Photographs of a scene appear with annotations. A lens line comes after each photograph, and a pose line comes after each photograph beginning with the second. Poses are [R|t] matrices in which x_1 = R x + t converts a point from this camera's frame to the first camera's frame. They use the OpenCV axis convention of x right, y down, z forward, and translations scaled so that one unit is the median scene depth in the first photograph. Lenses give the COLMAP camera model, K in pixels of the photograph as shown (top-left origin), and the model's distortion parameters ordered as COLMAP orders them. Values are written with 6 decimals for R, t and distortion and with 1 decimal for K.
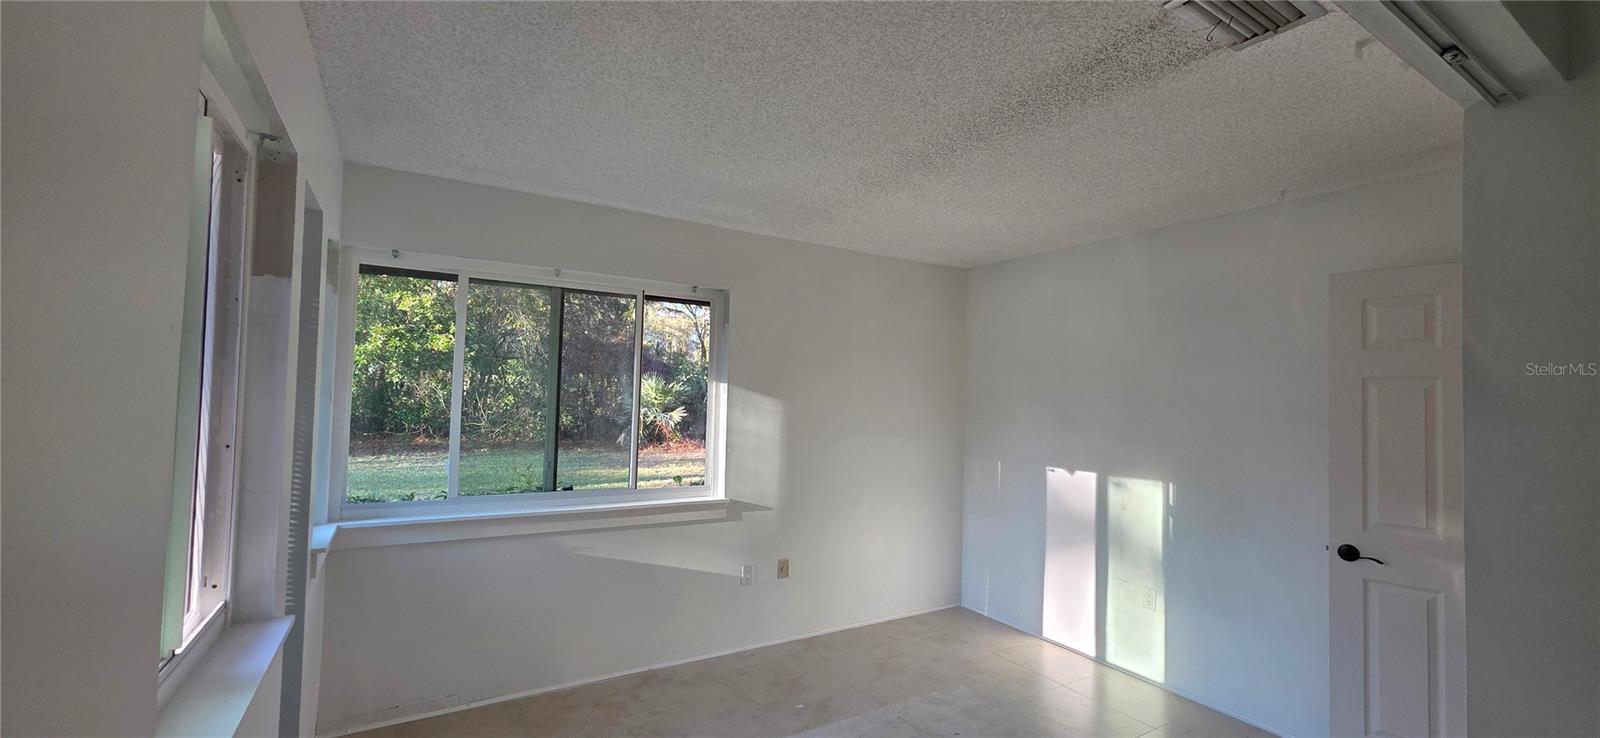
lens RADIAL K [[631.8, 0, 800.0], [0, 631.8, 369.0], [0, 0, 1]] dist [0.000193, 0.000029]
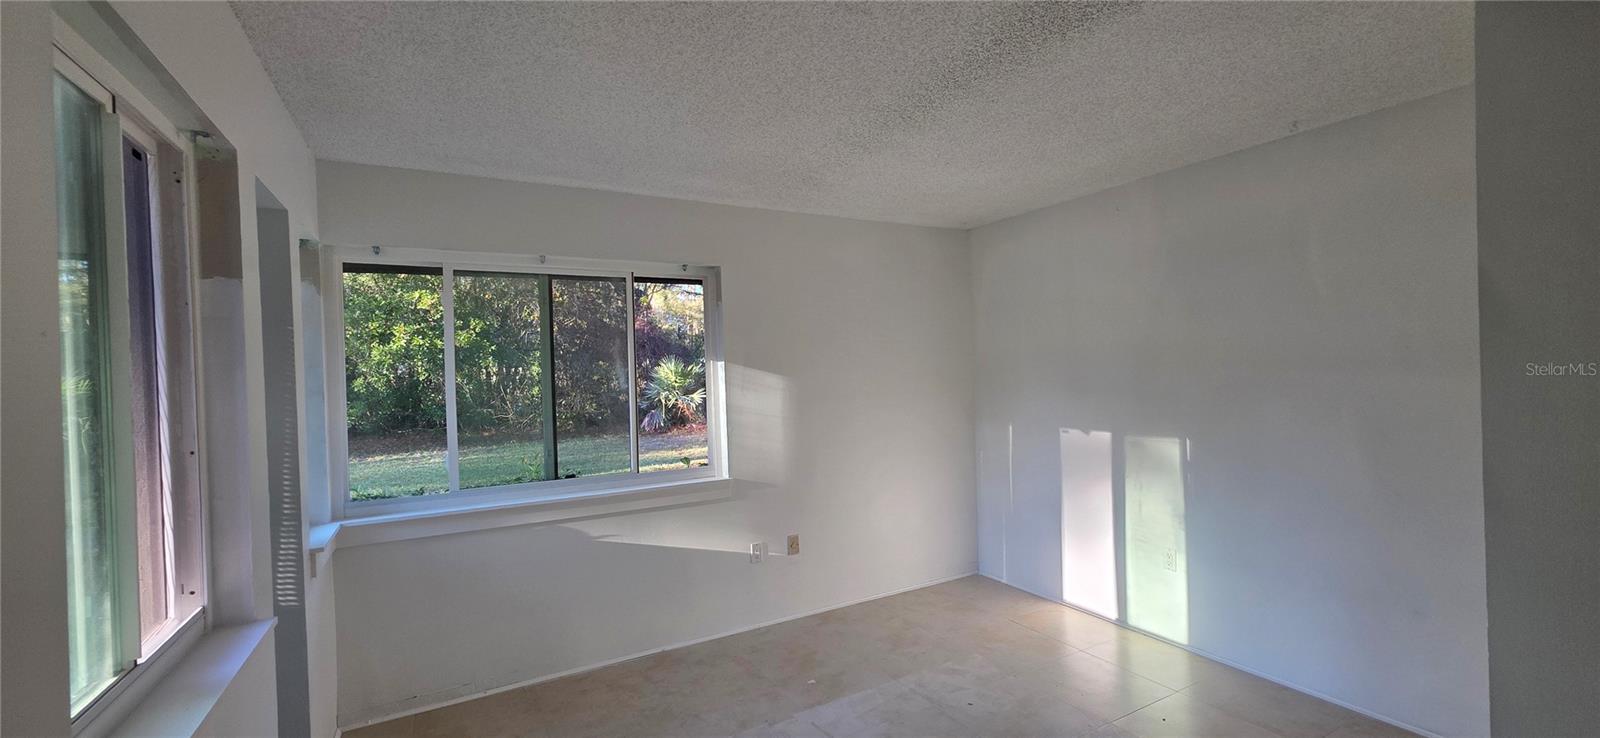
lens RADIAL K [[629.6, 0, 800.0], [0, 629.6, 369.0], [0, 0, 1]] dist [0.000964, 0.000035]
pose [[0.997583, -0.056557, -0.040367, 0.046165], [0.058054, 0.997631, 0.036915, 0.005049], [0.038183, -0.039169, 0.998503, 0.027853]]
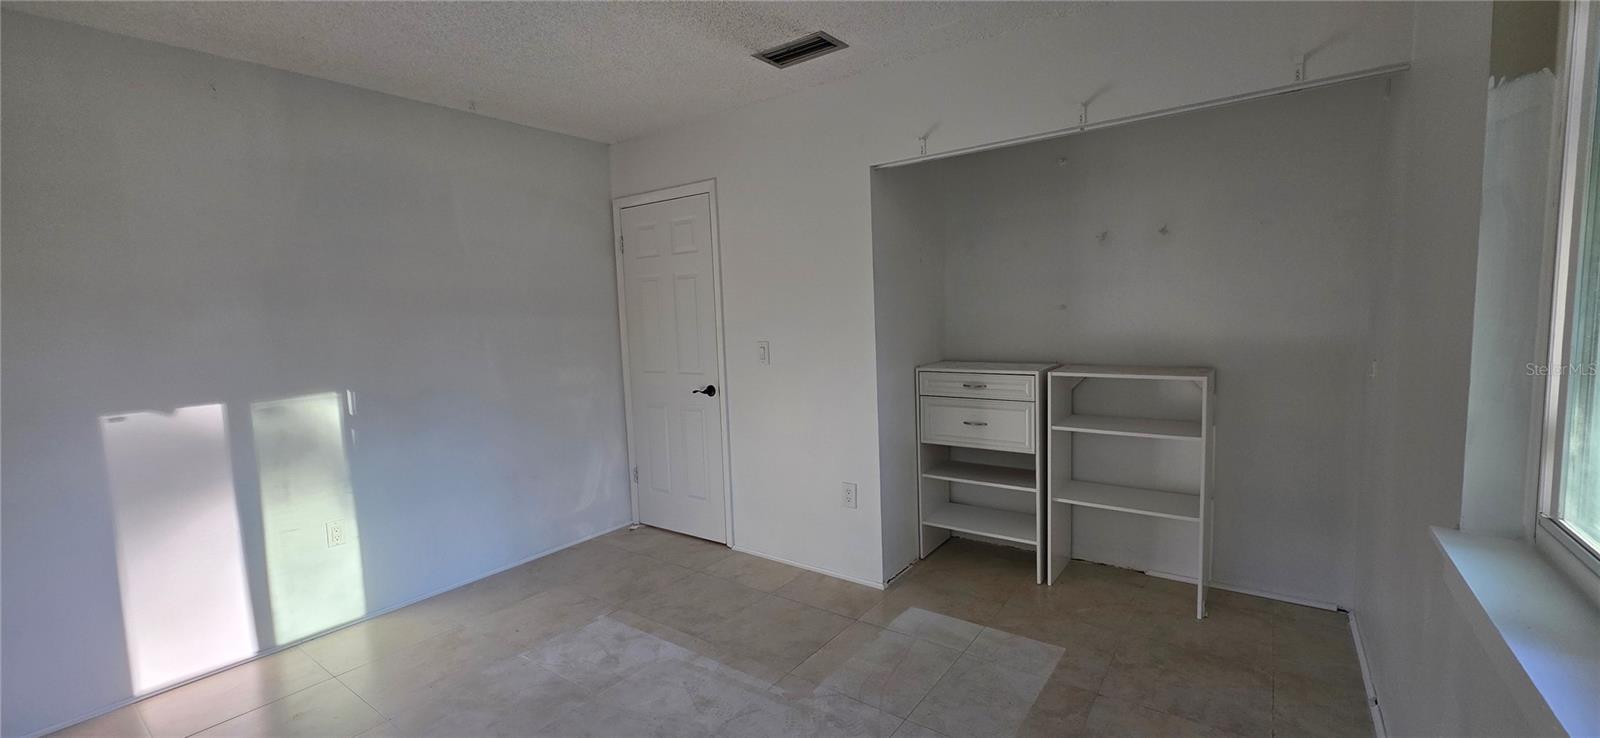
lens RADIAL K [[631.8, 0, 800.0], [0, 631.8, 369.0], [0, 0, 1]] dist [0.000193, 0.000029]
pose [[-0.373361, -0.096297, 0.922674, -0.462496], [-0.013114, 0.995046, 0.098544, 0.061165], [-0.927593, 0.024692, -0.372775, 0.792927]]
